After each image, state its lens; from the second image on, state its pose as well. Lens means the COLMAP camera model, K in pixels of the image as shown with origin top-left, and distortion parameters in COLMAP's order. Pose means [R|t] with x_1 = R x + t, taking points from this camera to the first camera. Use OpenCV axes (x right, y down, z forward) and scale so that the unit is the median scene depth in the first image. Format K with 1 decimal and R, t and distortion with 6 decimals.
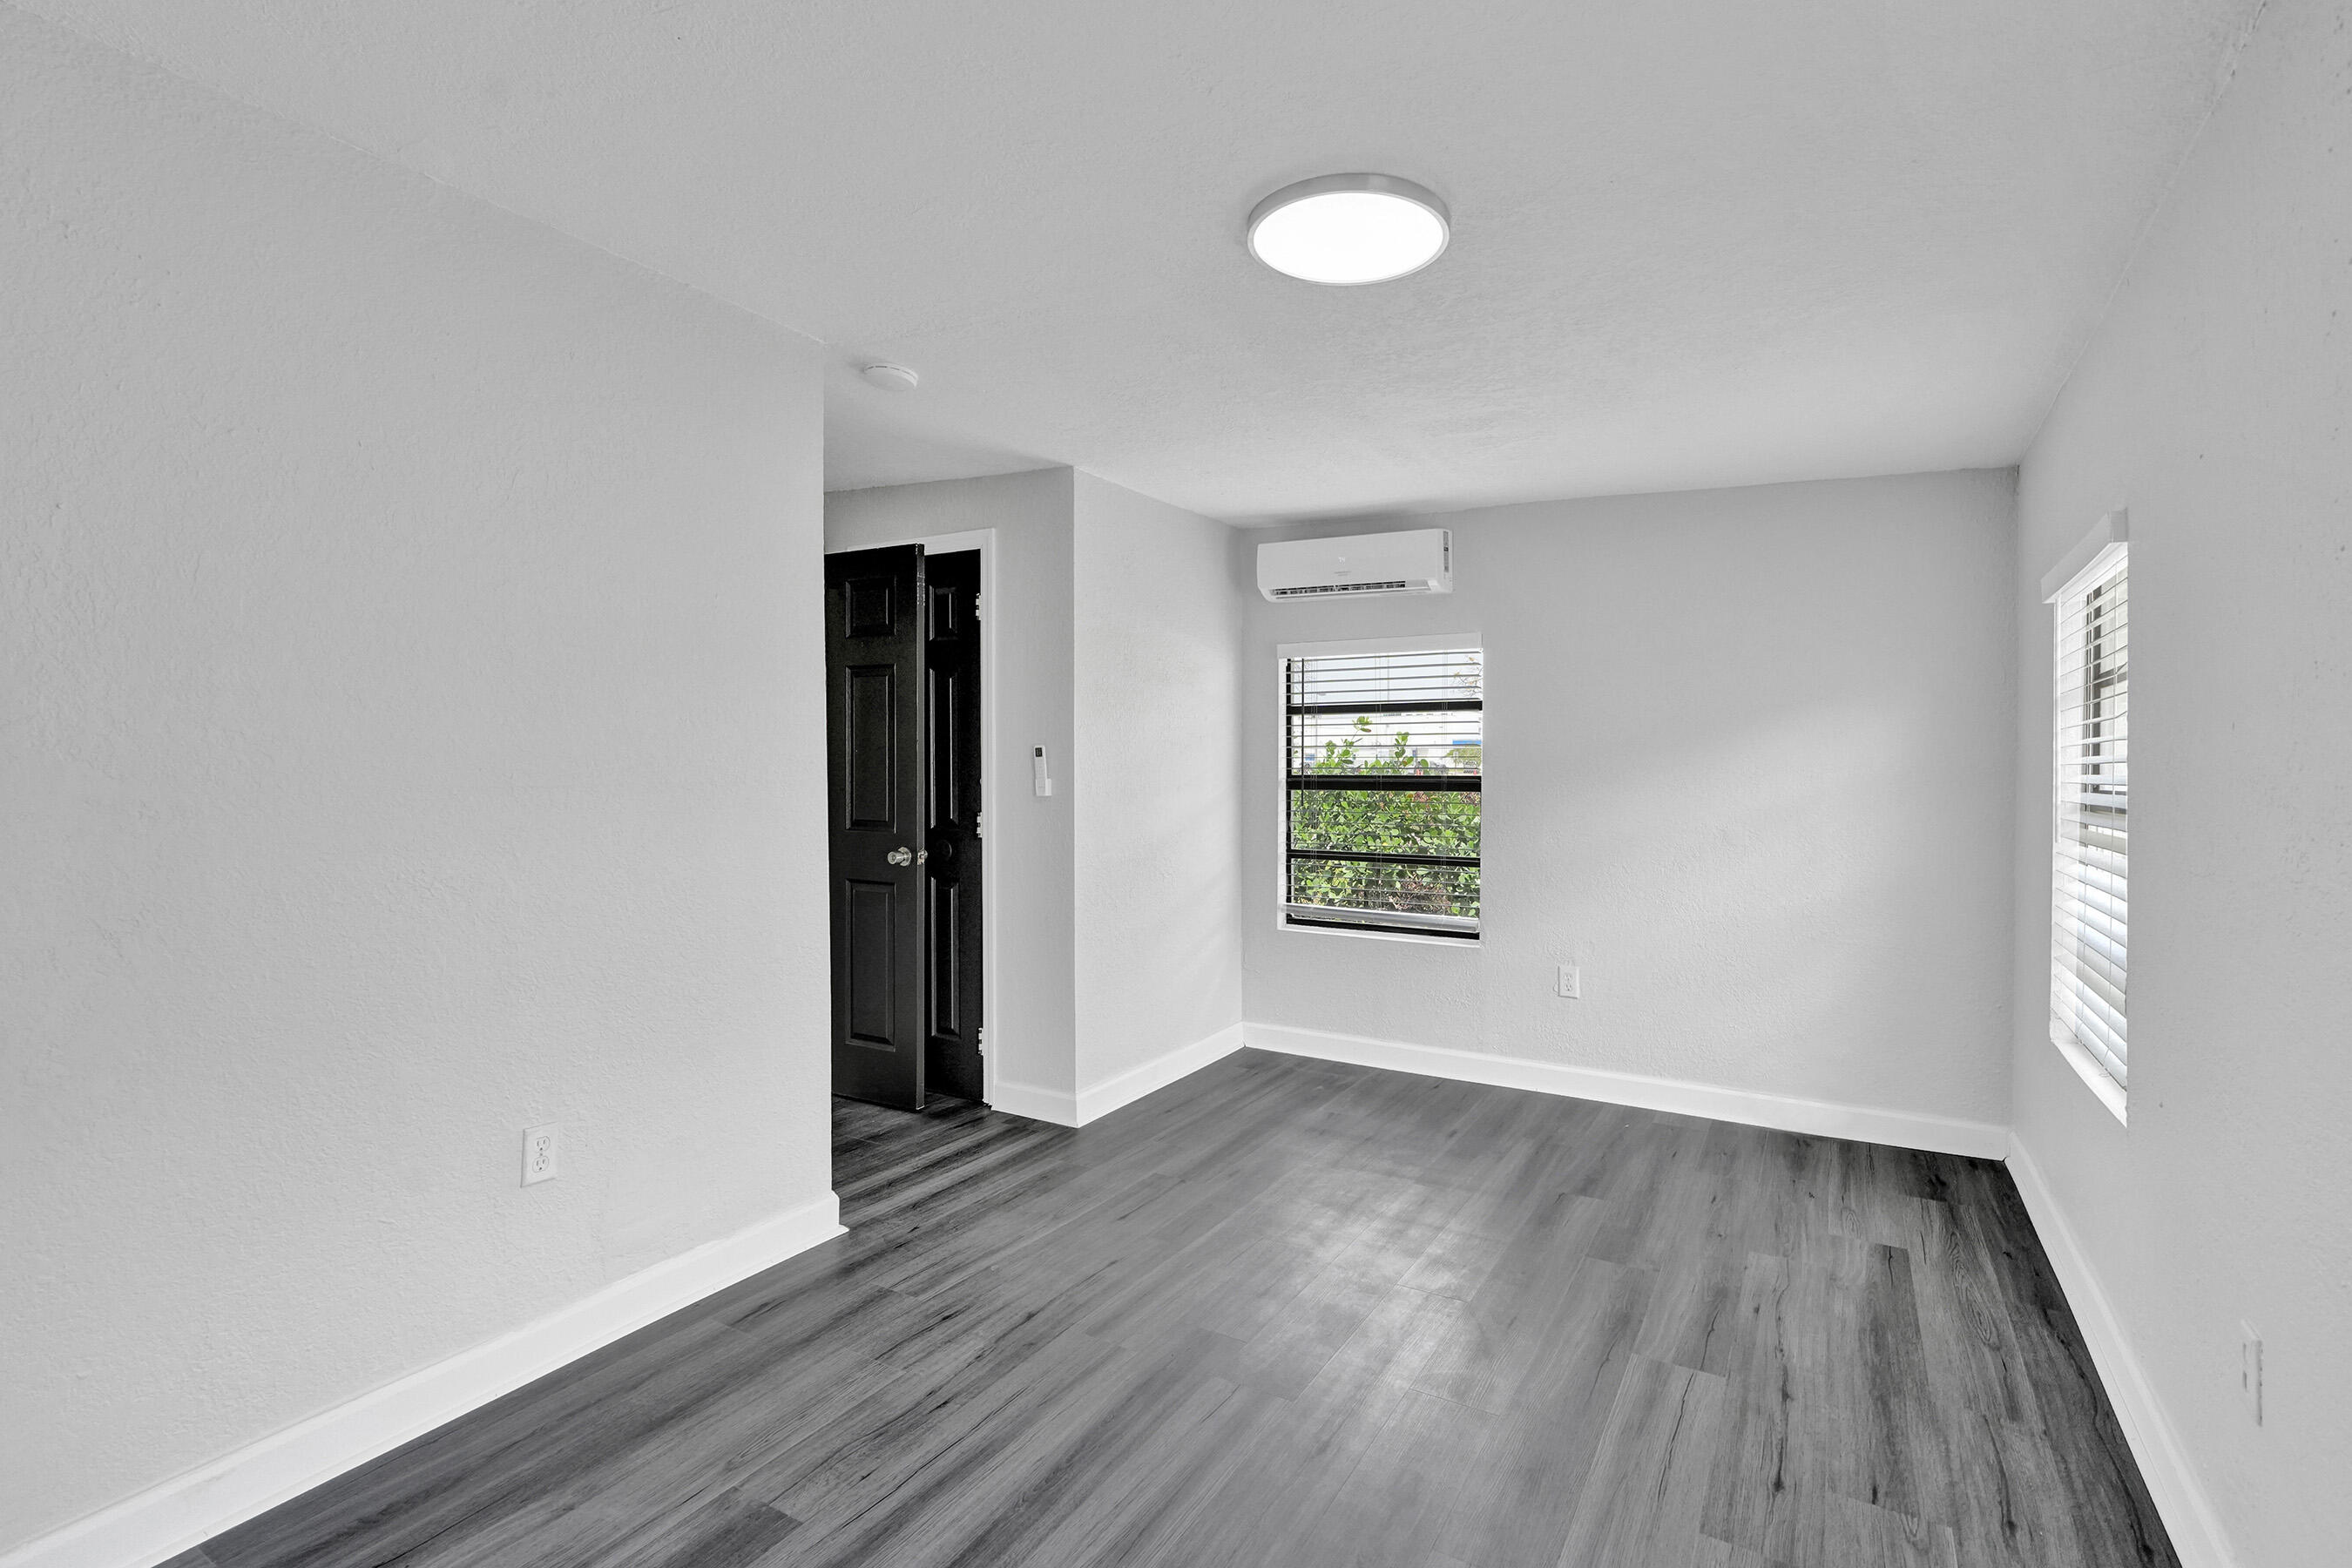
lens RADIAL K [[1096.1, 0, 1172.0], [0, 1096.1, 780.5], [0, 0, 1]] dist [-0.004179, 0.000503]
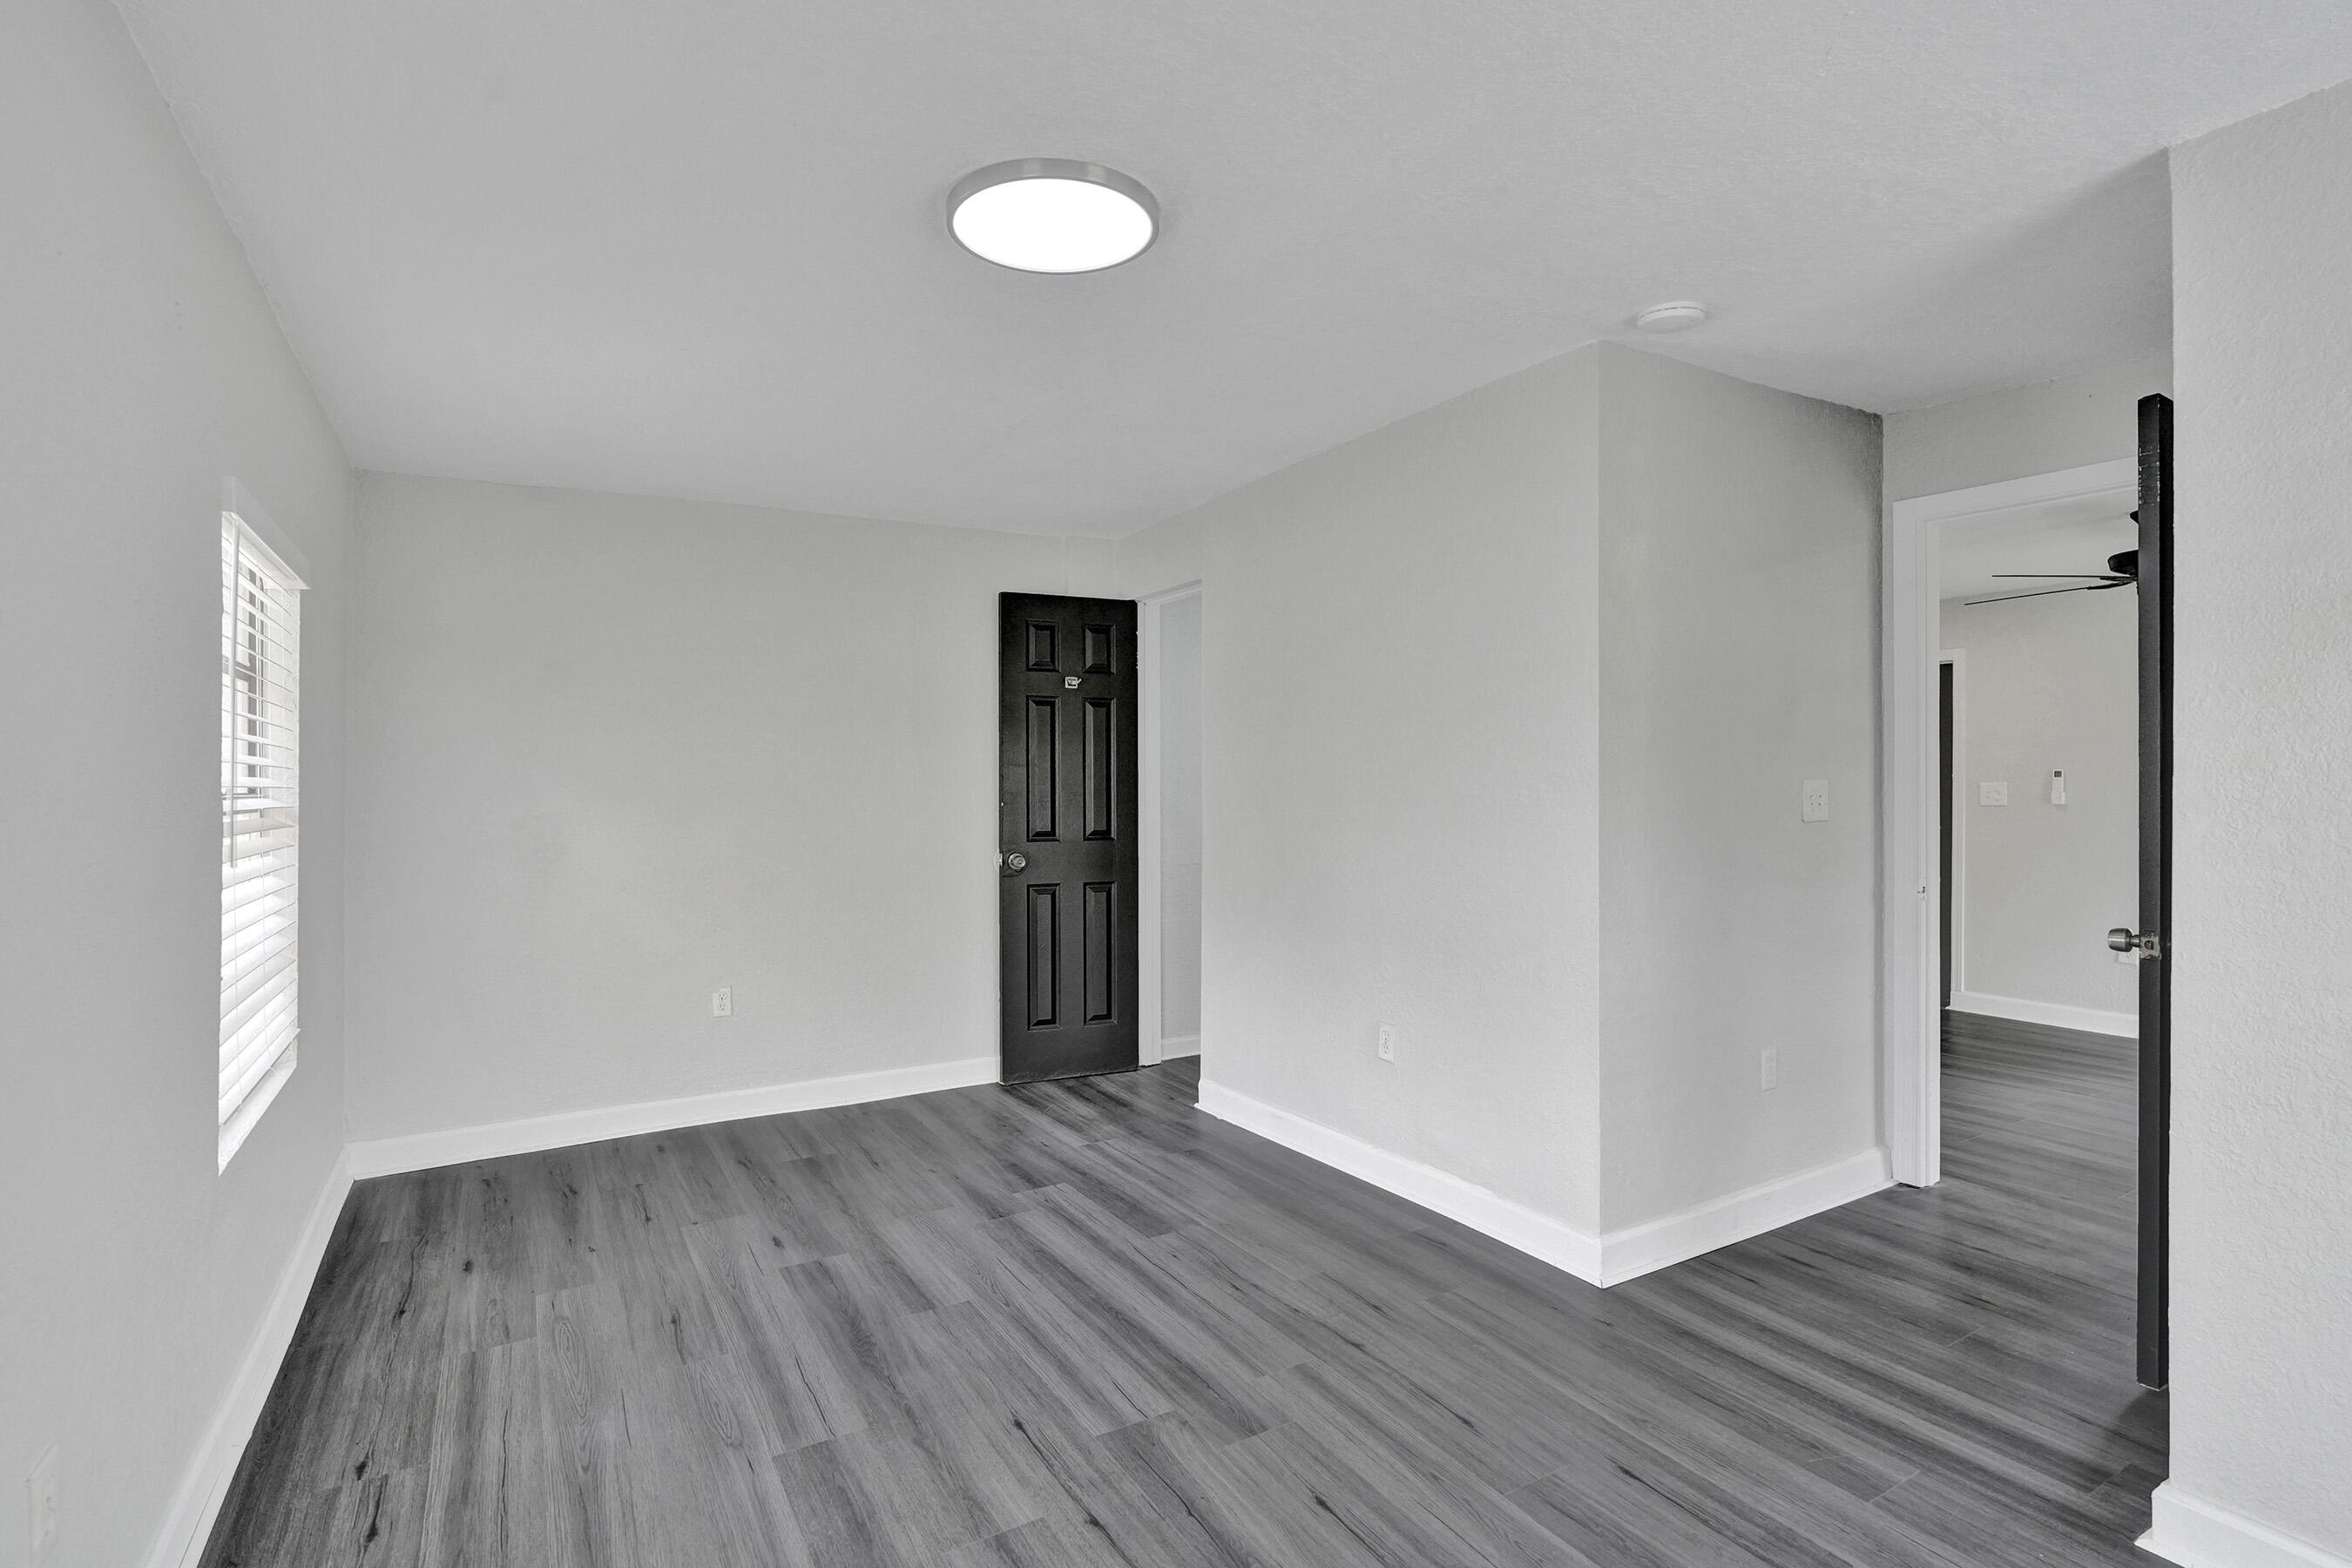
lens RADIAL K [[1104.3, 0, 1176.0], [0, 1104.3, 784.0], [0, 0, 1]] dist [-0.021451, 0.009282]
pose [[-0.467355, -0.007785, -0.884036, 0.693289], [-0.017982, 0.999838, 0.000701, -0.006012], [0.883887, 0.016224, -0.467419, 1.116109]]
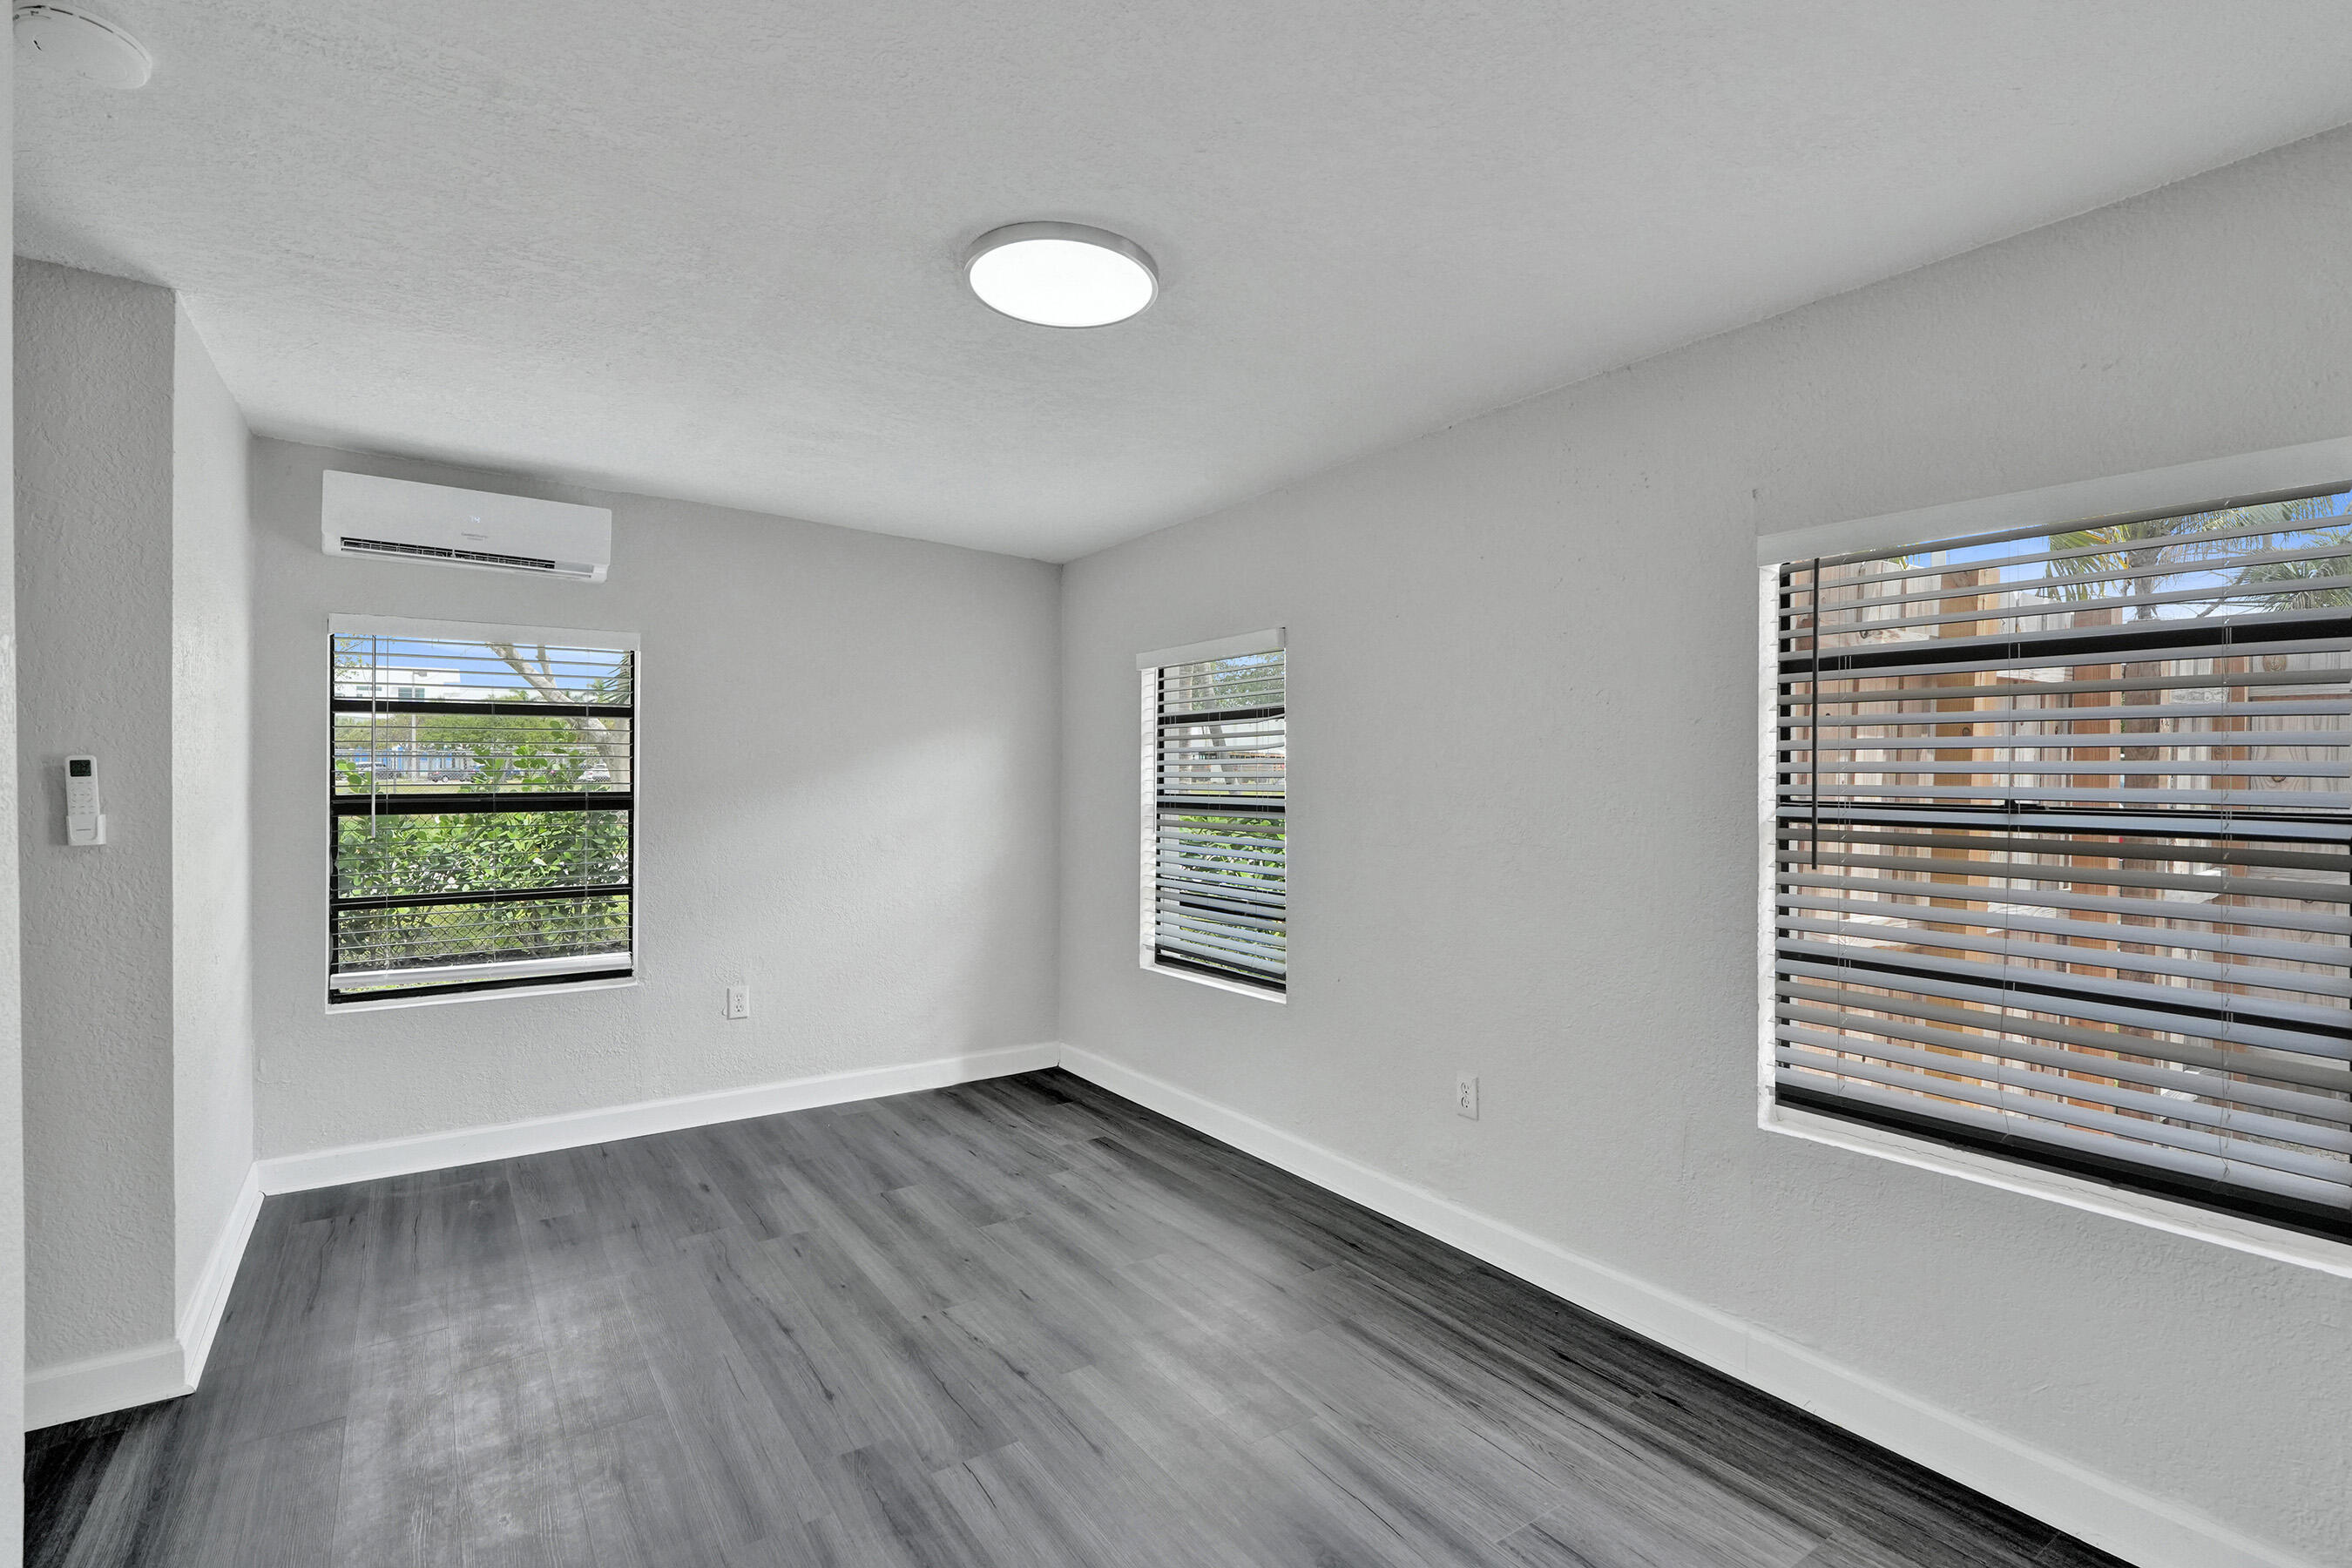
lens RADIAL K [[1104.3, 0, 1176.0], [0, 1104.3, 784.0], [0, 0, 1]] dist [-0.021451, 0.009282]
pose [[0.419163, -0.011458, 0.907838, -0.526586], [0.014577, 0.999876, 0.005889, -0.016048], [-0.907794, 0.010764, 0.419279, 0.339606]]
